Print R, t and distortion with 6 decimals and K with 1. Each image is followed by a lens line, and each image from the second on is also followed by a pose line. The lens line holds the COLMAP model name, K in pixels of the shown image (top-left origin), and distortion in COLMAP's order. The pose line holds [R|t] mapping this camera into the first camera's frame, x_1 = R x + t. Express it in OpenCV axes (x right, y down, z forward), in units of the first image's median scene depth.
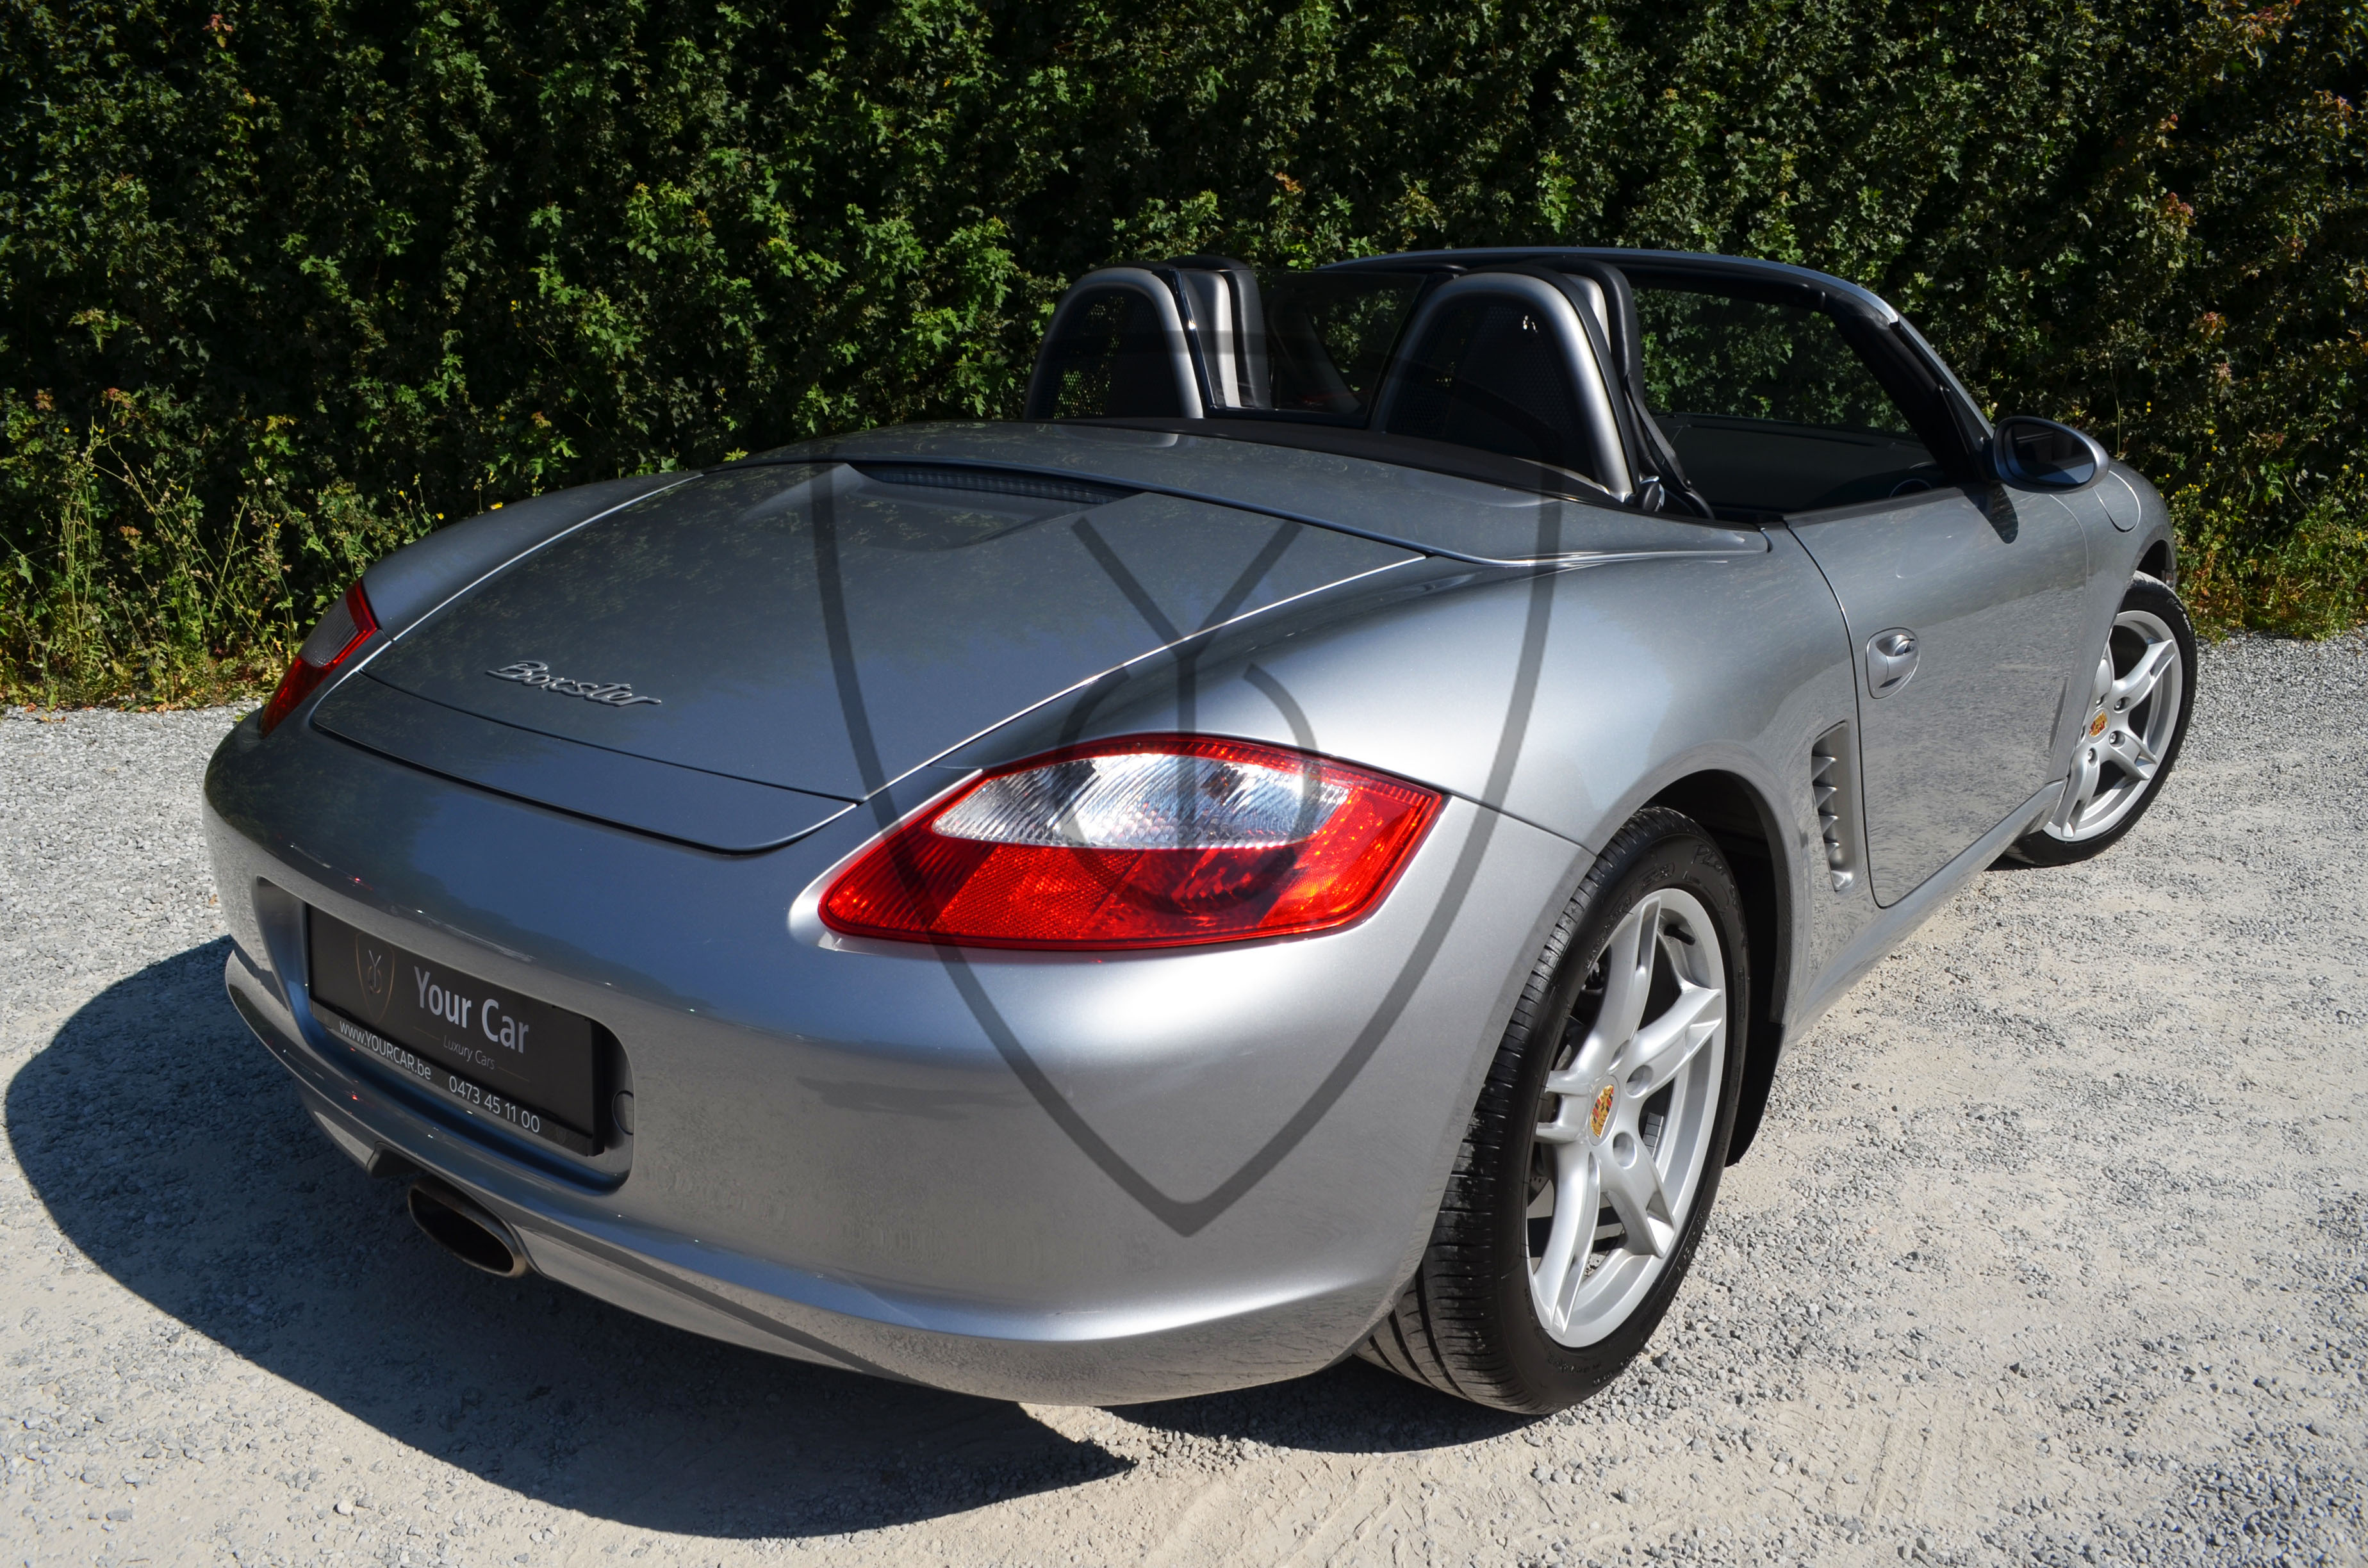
lens RADIAL K [[1857.2, 0, 1178.2], [0, 1857.2, 797.2], [0, 0, 1]] dist [-0.076764, 0.009710]
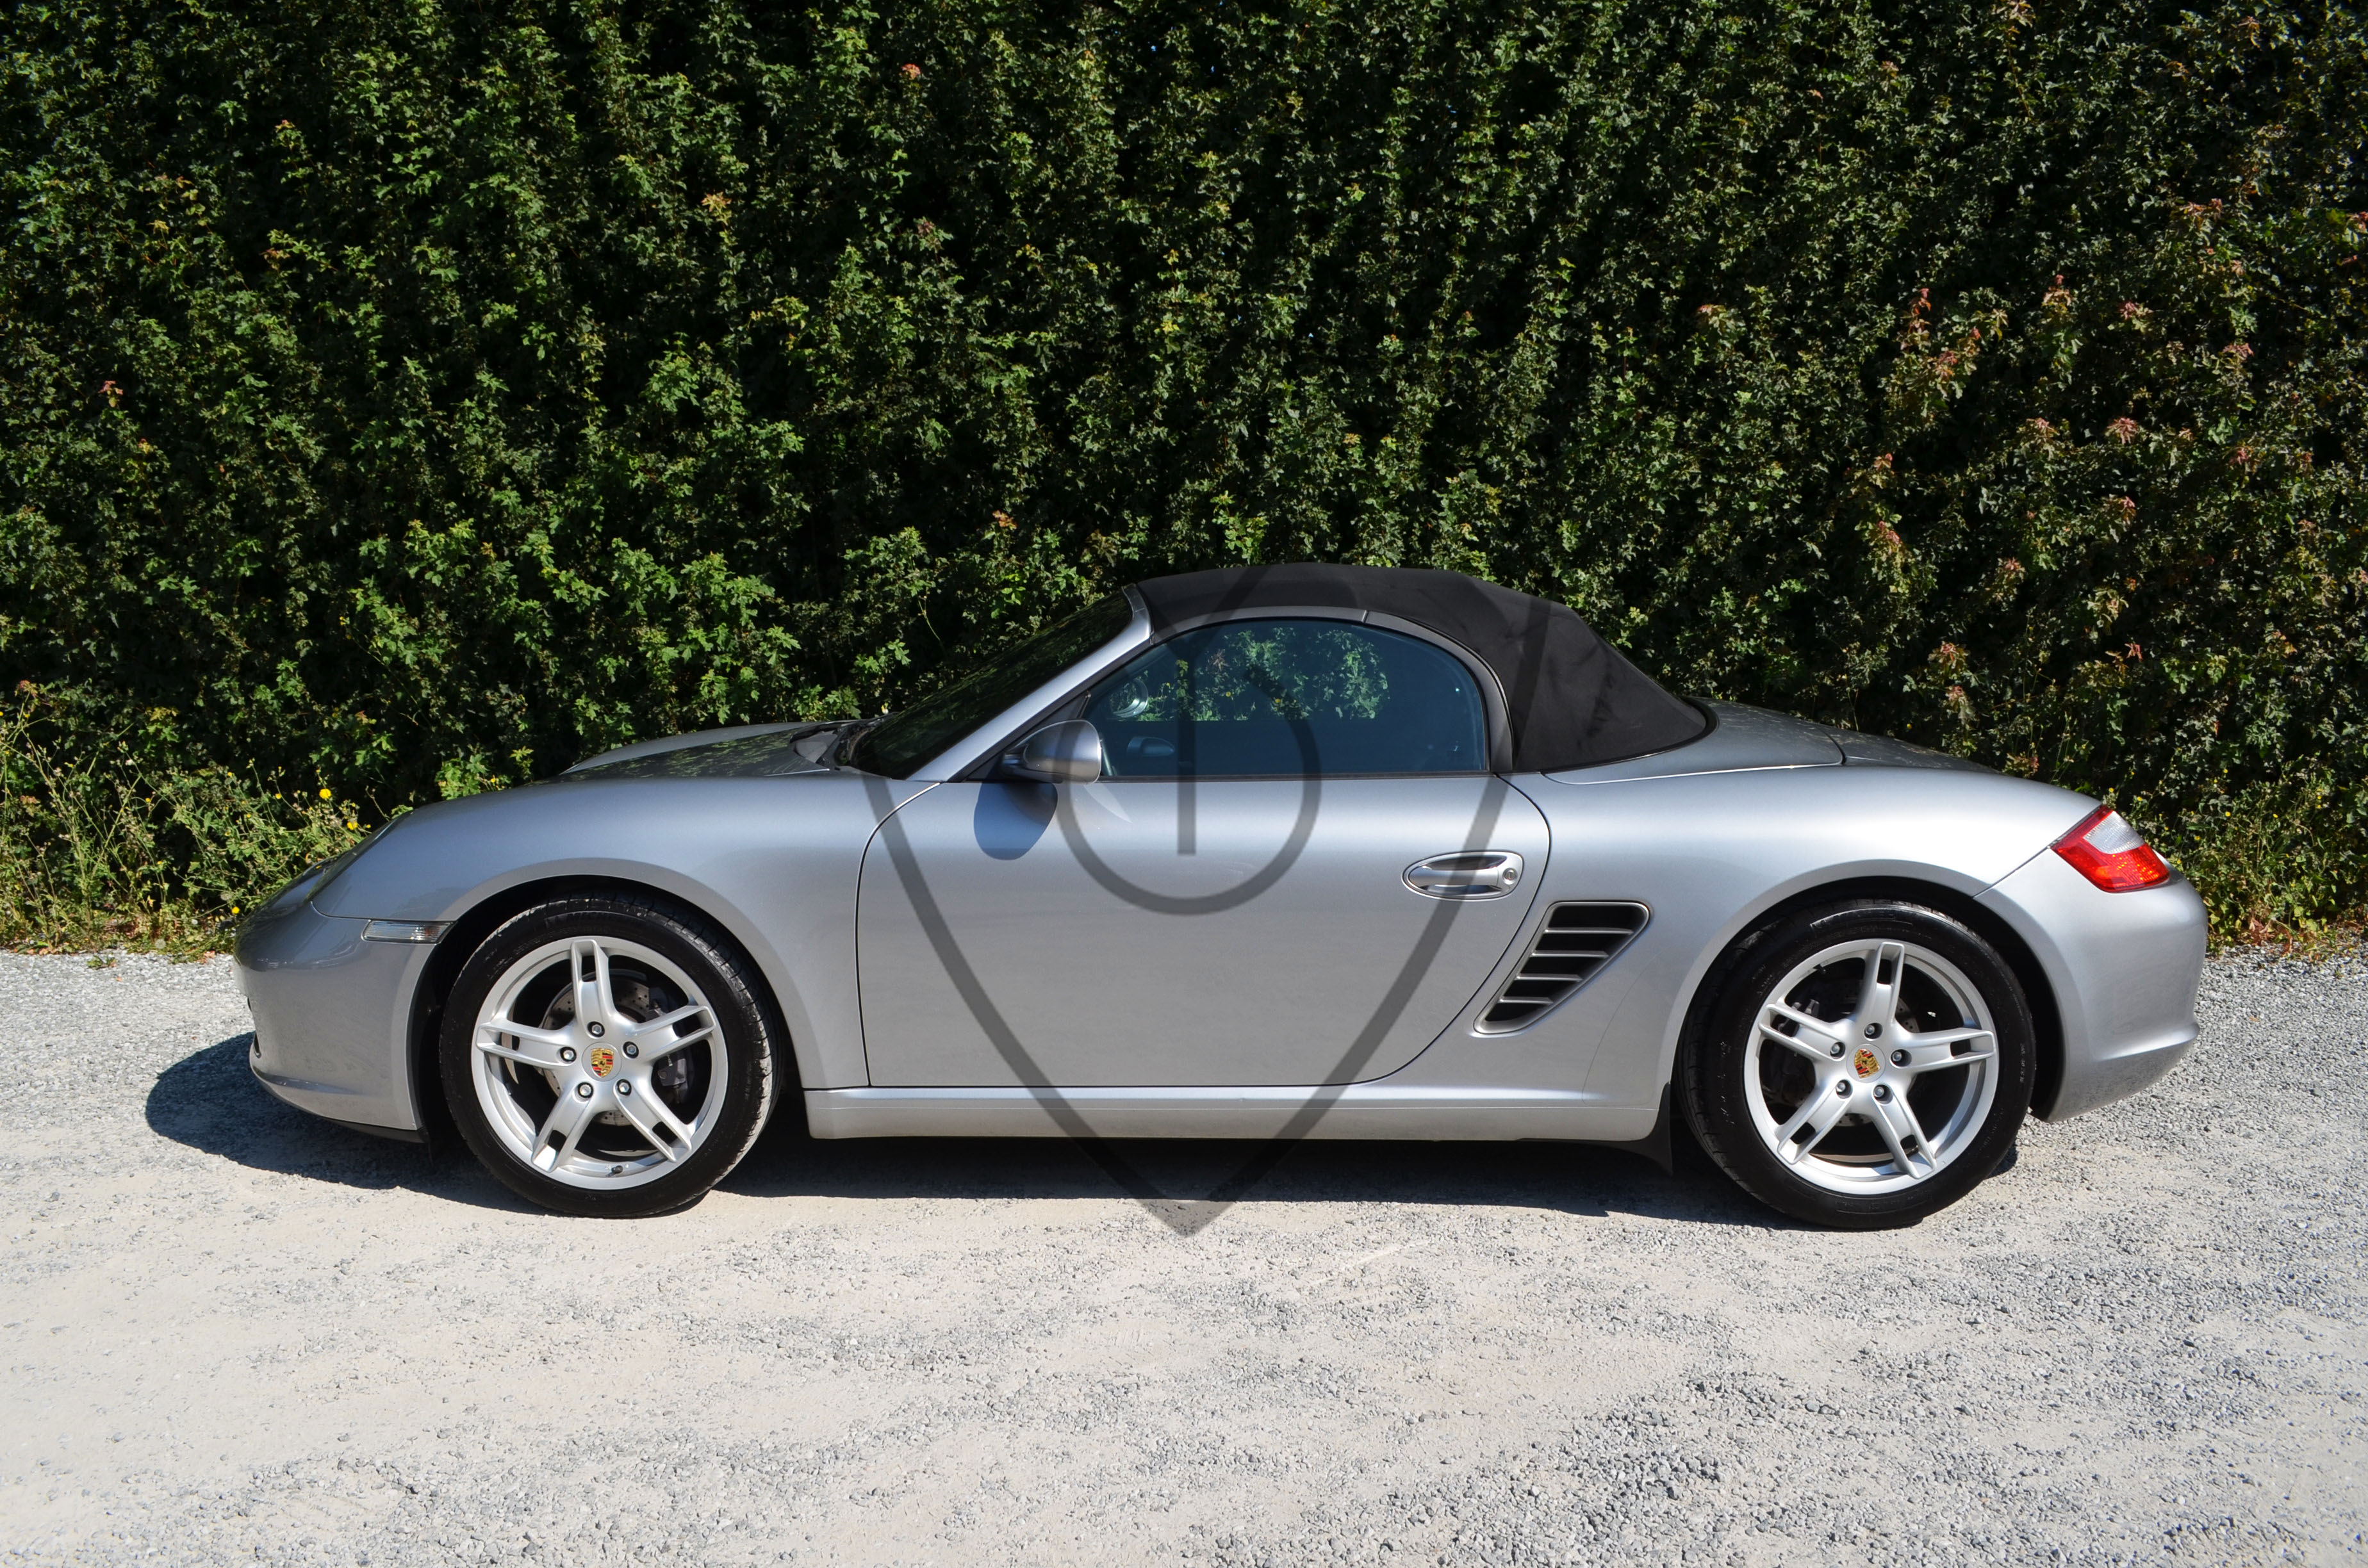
lens RADIAL K [[1857.2, 0, 1178.2], [0, 1857.2, 797.2], [0, 0, 1]] dist [-0.076764, 0.009710]
pose [[0.987611, 0.025600, -0.154819, 0.343283], [-0.051334, 0.985026, -0.164586, 0.006429], [0.148287, 0.170495, 0.974137, -0.035510]]
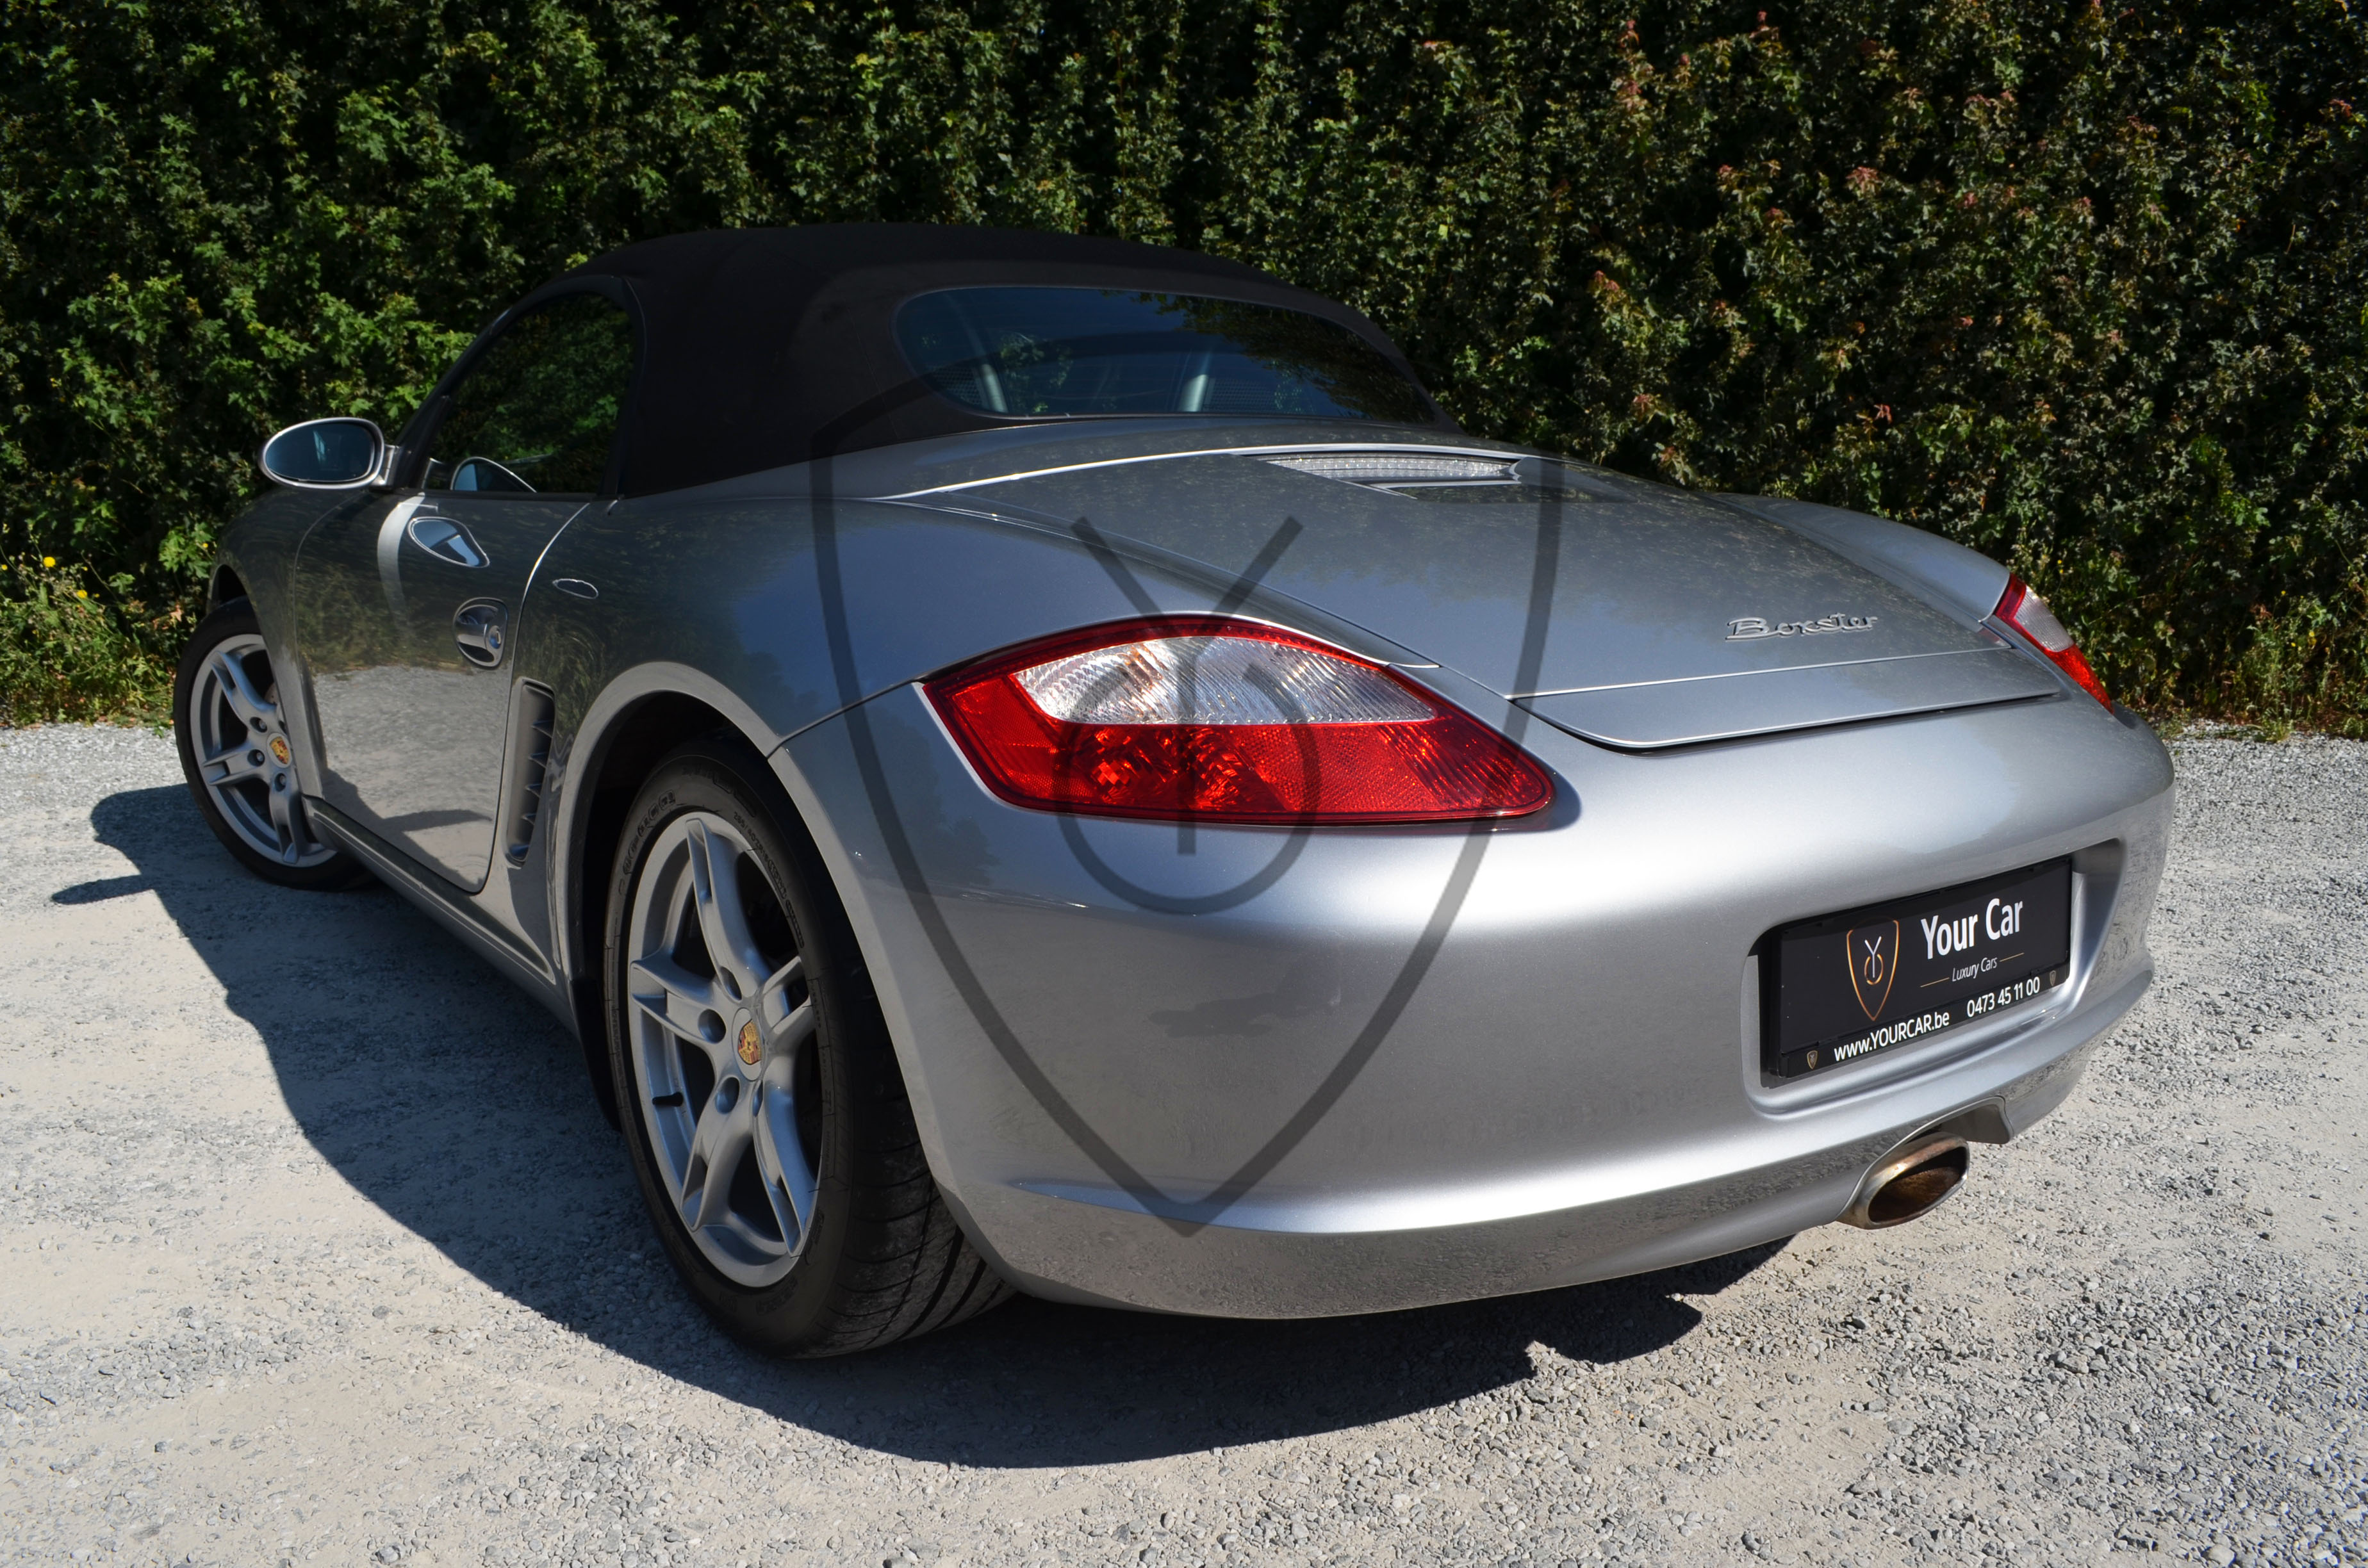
lens RADIAL K [[1857.2, 0, 1178.2], [0, 1857.2, 797.2], [0, 0, 1]] dist [-0.076764, 0.009710]
pose [[0.991408, 0.038324, -0.125067, 0.472619], [-0.049420, 0.994994, -0.086855, 0.048700], [0.121112, 0.092289, 0.988339, 0.008273]]
